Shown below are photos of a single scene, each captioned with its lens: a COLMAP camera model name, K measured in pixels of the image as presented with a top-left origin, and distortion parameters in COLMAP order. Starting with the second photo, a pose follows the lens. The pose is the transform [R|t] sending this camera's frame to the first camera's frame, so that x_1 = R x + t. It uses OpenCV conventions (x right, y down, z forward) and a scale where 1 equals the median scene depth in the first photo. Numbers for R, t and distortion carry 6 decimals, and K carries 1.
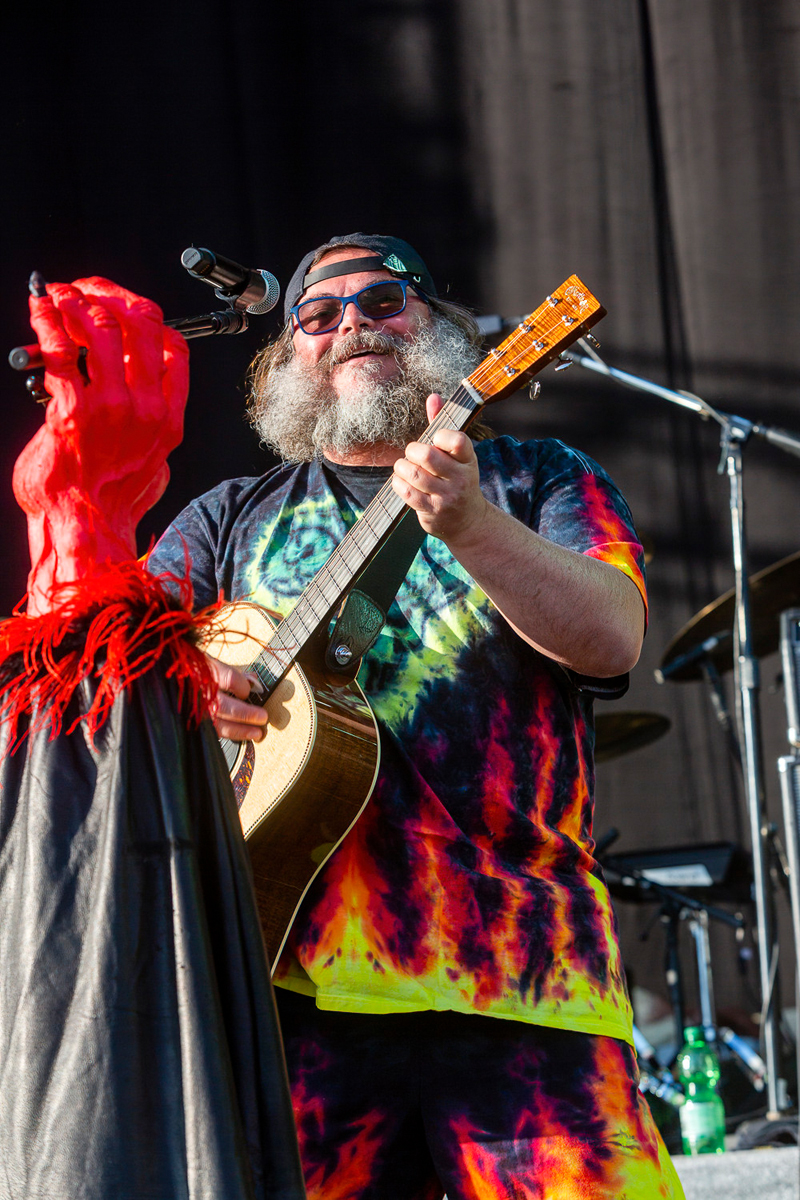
lens RADIAL K [[3358.9, 0, 400.0], [0, 3358.9, 600.0], [0, 0, 1]] dist [-0.061000, 0.056828]
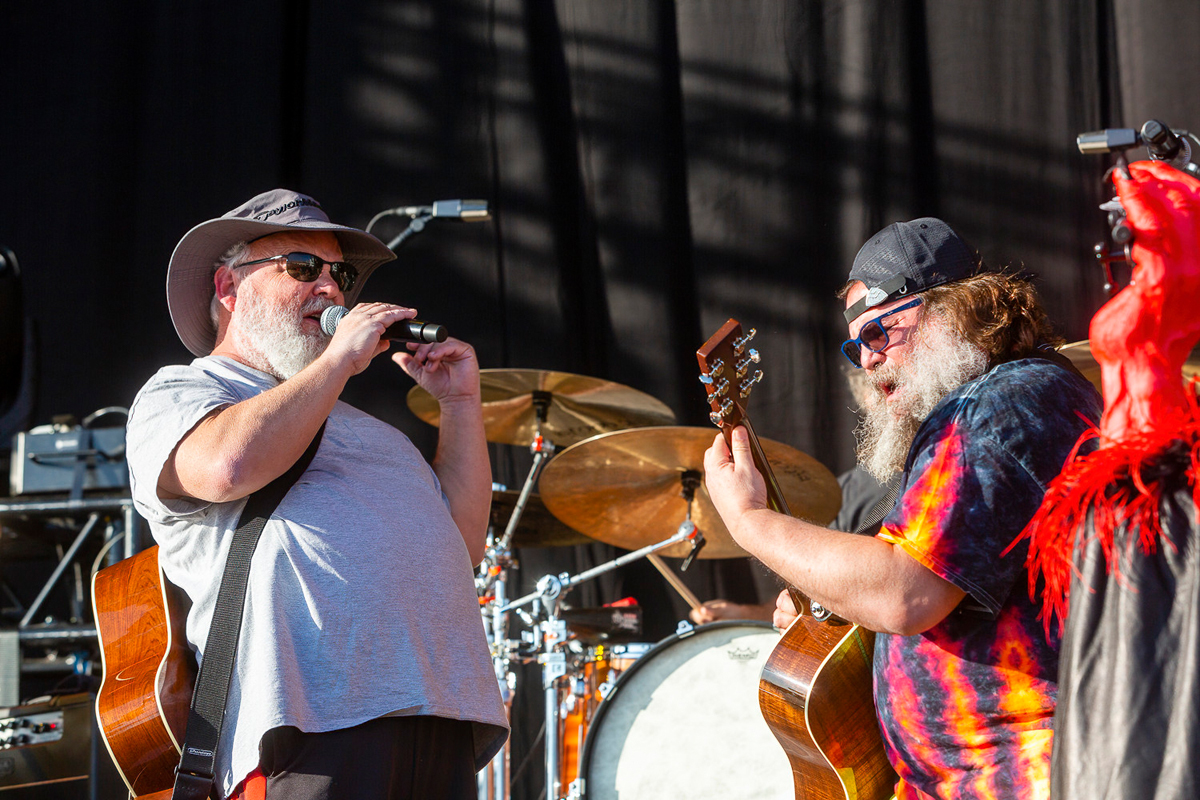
lens RADIAL K [[3747.2, 0, 600.0], [0, 3747.2, 400.0], [0, 0, 1]] dist [0.054137, -1.327960]
pose [[0.998007, 0.060155, 0.019057, -0.315814], [-0.060598, 0.997884, 0.023551, -0.032578], [-0.017599, -0.024659, 0.999541, -0.327916]]
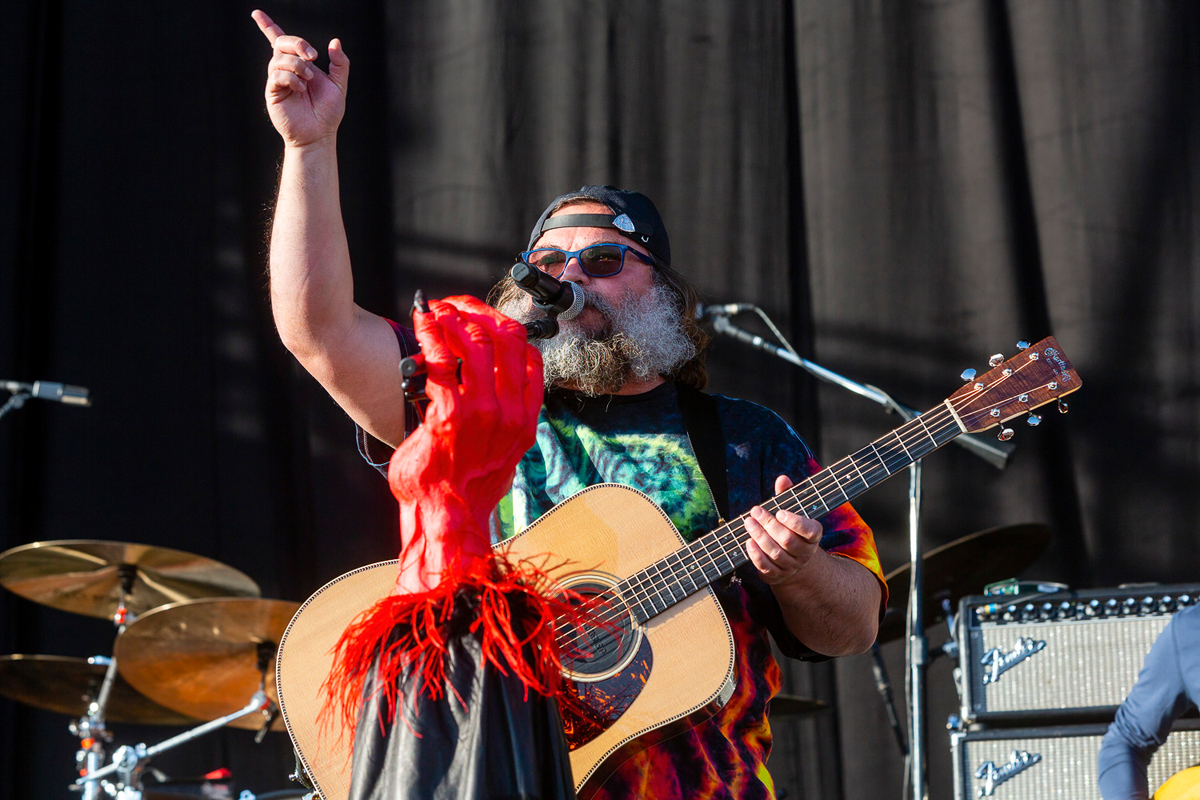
lens RADIAL K [[3471.7, 0, 600.0], [0, 3471.7, 400.0], [0, 0, 1]] dist [-0.036476, 0.582105]
pose [[0.997057, 0.061723, 0.045476, -0.099765], [-0.060062, 0.997508, -0.037019, -0.020340], [-0.047647, 0.034179, 0.998279, -0.186456]]
